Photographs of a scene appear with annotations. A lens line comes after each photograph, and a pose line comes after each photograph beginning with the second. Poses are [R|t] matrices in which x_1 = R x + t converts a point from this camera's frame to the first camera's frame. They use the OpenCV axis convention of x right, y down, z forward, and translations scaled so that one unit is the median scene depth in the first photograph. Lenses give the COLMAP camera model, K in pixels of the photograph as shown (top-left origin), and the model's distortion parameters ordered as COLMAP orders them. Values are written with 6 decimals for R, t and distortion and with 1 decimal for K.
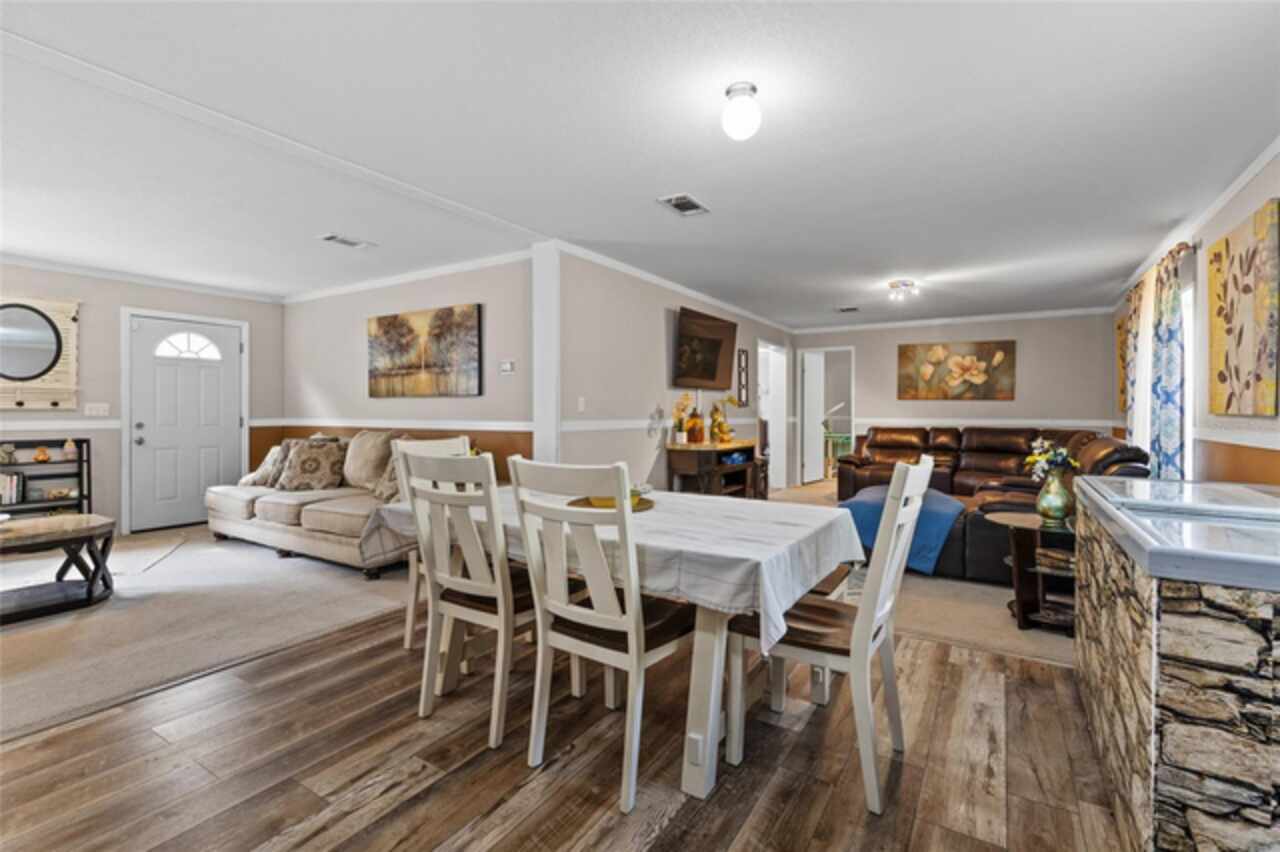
lens RADIAL K [[579.8, 0, 643.3], [0, 579.8, 411.2], [0, 0, 1]] dist [0.005021, -0.000456]
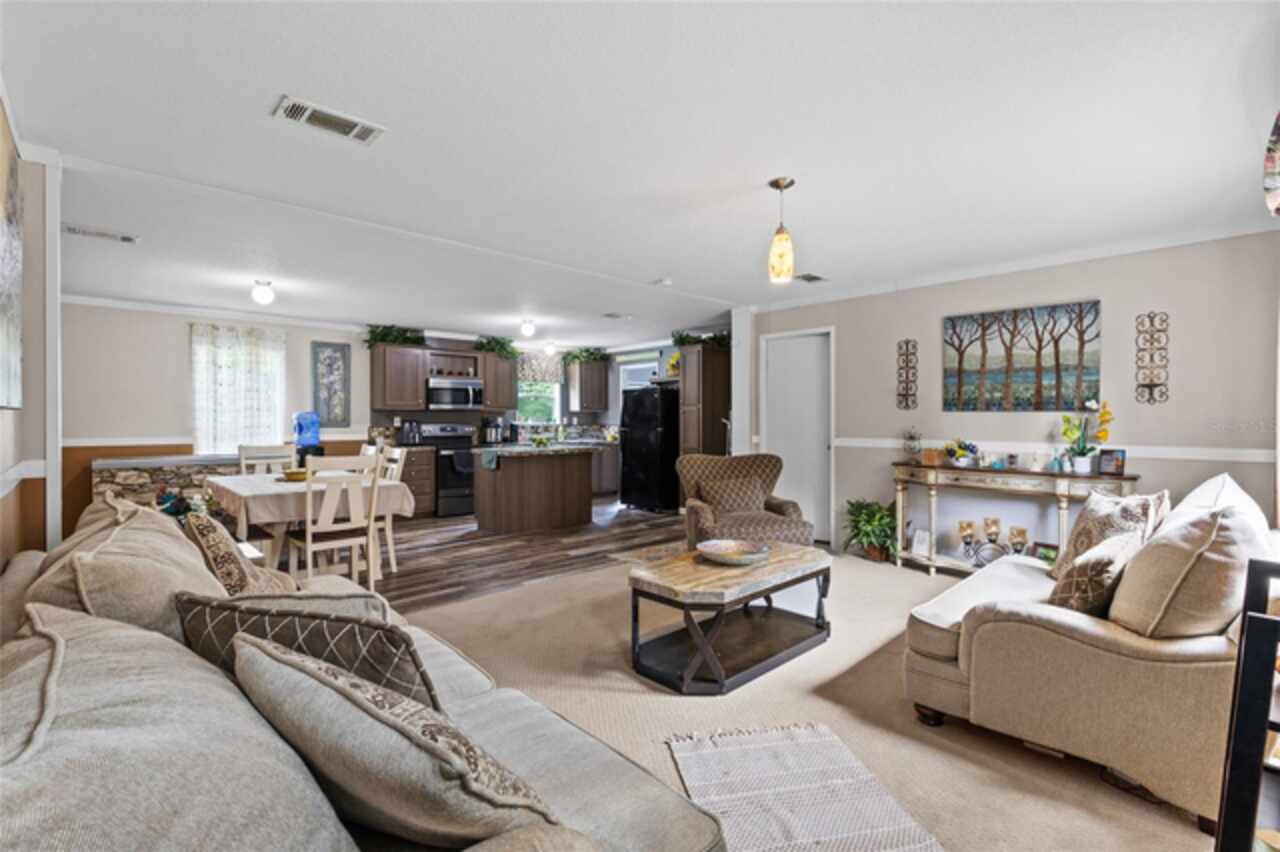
lens RADIAL K [[578.7, 0, 637.8], [0, 578.7, 420.5], [0, 0, 1]] dist [0.019802, -0.000081]
pose [[-0.966641, -0.003762, 0.256106, -0.766232], [-0.003031, 0.999990, 0.003250, -0.020268], [-0.256116, 0.002366, -0.966643, 1.209987]]
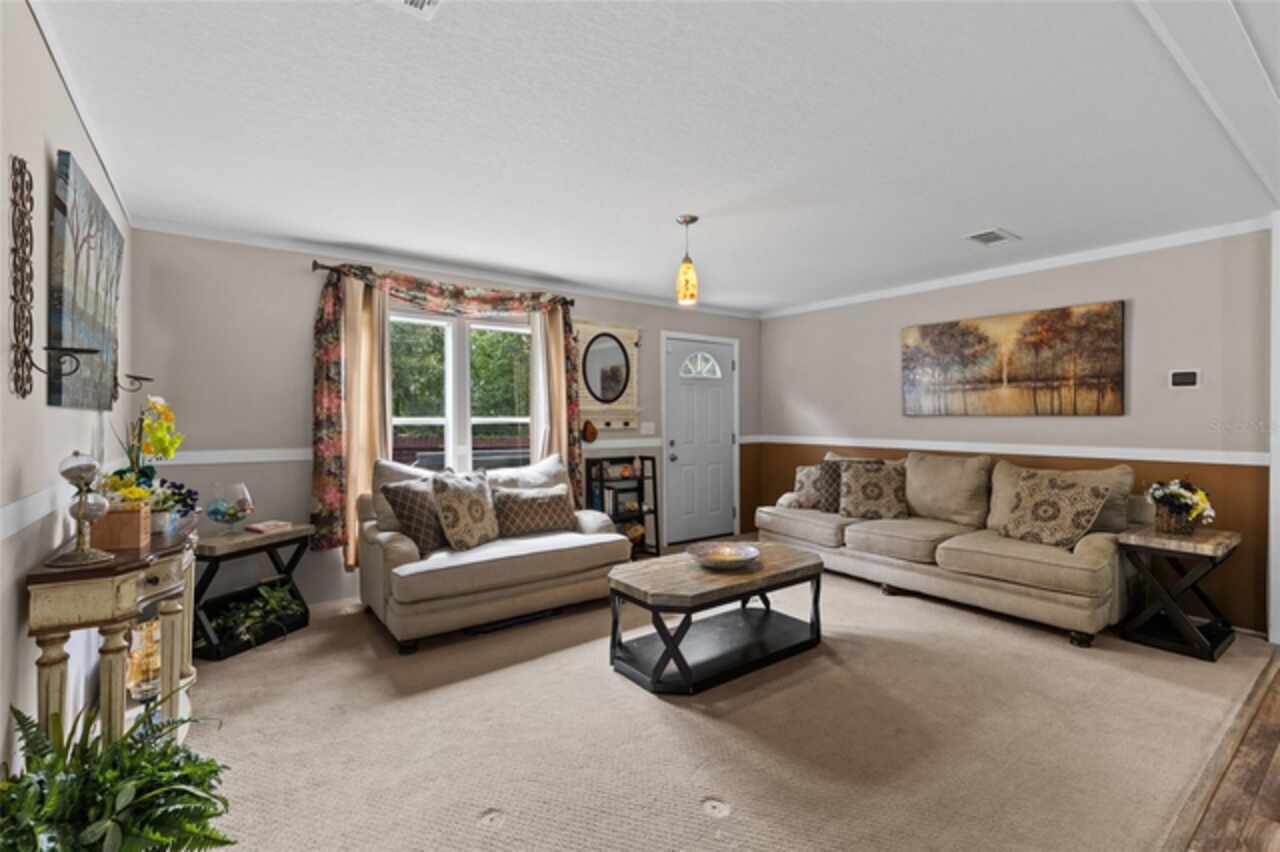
lens RADIAL K [[575.5, 0, 640.2], [0, 575.5, 419.7], [0, 0, 1]] dist [0.005923, -0.000175]
pose [[0.929821, 0.000480, -0.368013, -0.566881], [0.002284, 0.999972, 0.007074, -0.026492], [0.368006, -0.007418, 0.929794, 0.014573]]
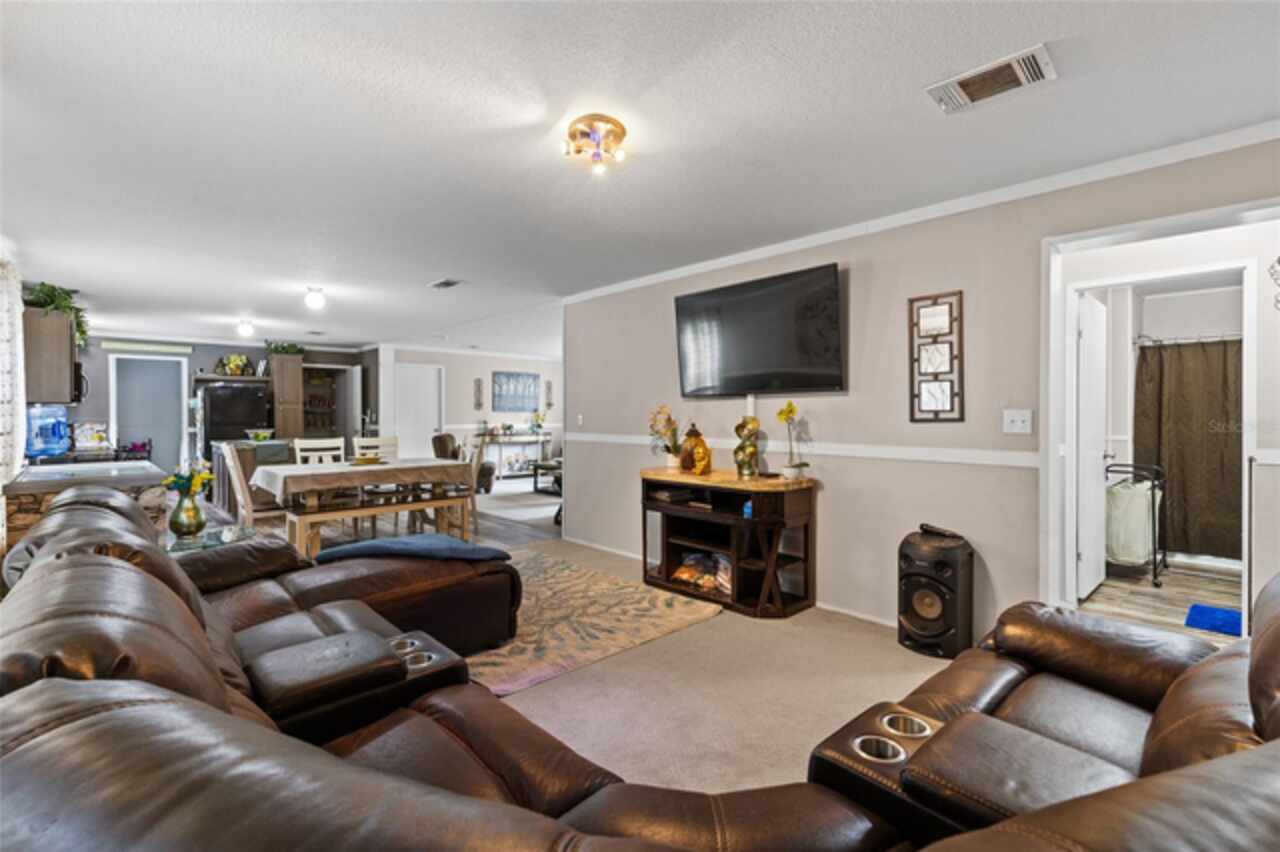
lens RADIAL K [[575.5, 0, 640.2], [0, 575.5, 419.7], [0, 0, 1]] dist [0.005923, -0.000175]
pose [[-0.247273, 0.007231, -0.968919, 0.919364], [0.000763, 0.999973, 0.007268, -0.018086], [0.968945, 0.001058, -0.247272, 1.244142]]
